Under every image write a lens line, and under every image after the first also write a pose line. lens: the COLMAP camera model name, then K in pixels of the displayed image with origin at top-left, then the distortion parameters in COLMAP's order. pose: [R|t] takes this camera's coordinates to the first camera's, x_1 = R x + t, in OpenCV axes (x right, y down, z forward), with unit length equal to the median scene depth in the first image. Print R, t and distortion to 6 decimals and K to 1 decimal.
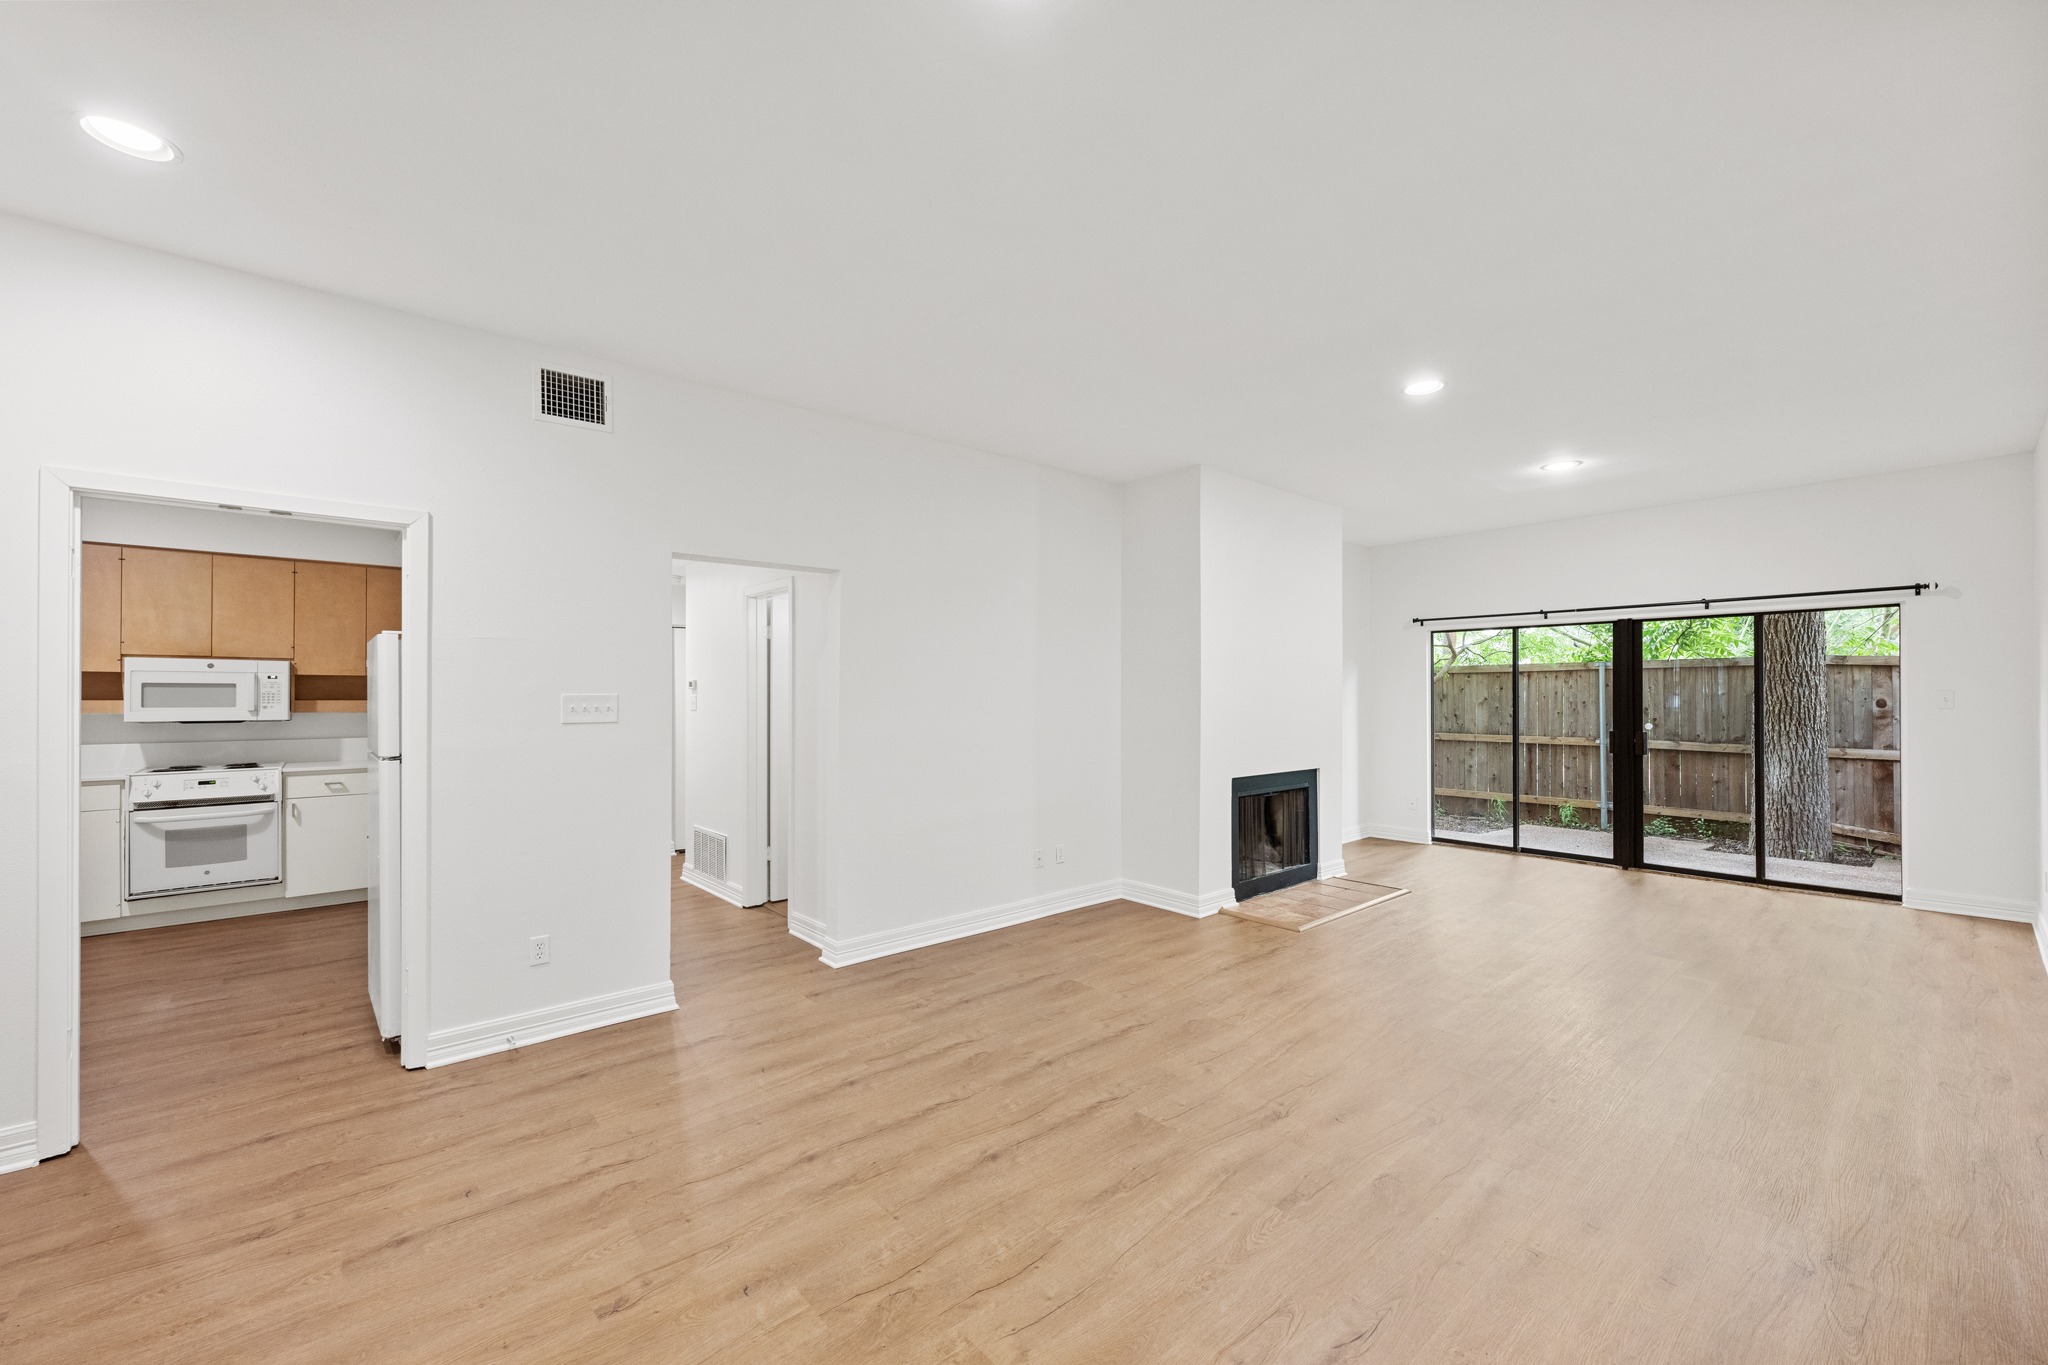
lens RADIAL K [[815.4, 0, 1028.7], [0, 815.4, 690.9], [0, 0, 1]] dist [-0.000384, -0.000093]
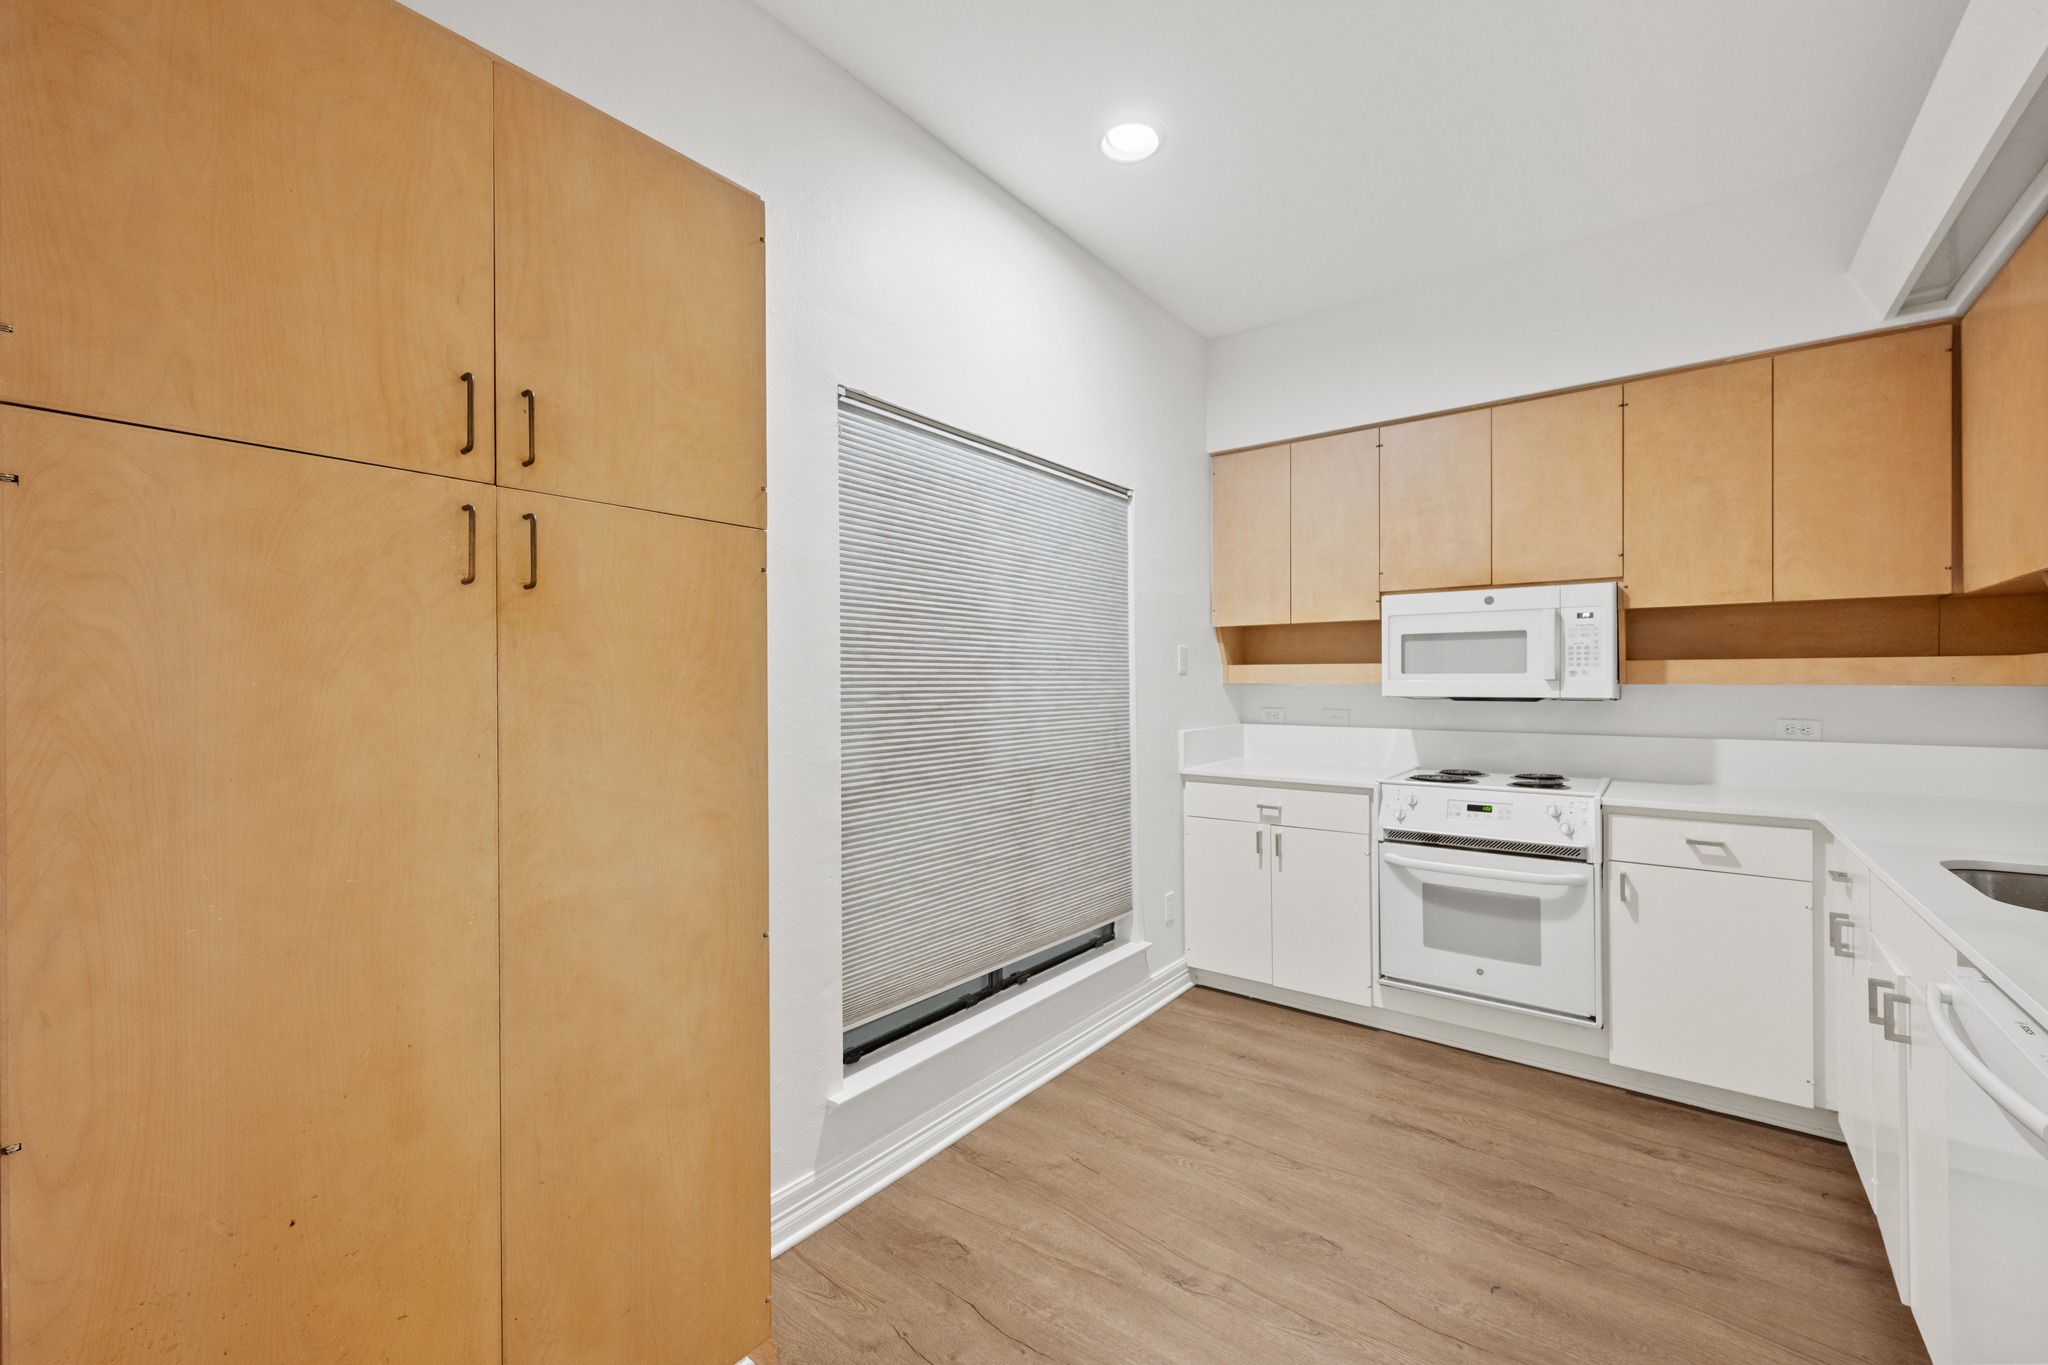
lens RADIAL K [[815.4, 0, 1031.6], [0, 815.4, 686.9], [0, 0, 1]] dist [-0.000384, -0.000093]
pose [[0.201875, 0.004691, -0.979400, -0.506351], [0.009782, 0.999929, 0.006806, 0.022380], [0.979362, -0.010954, 0.201815, 0.567116]]
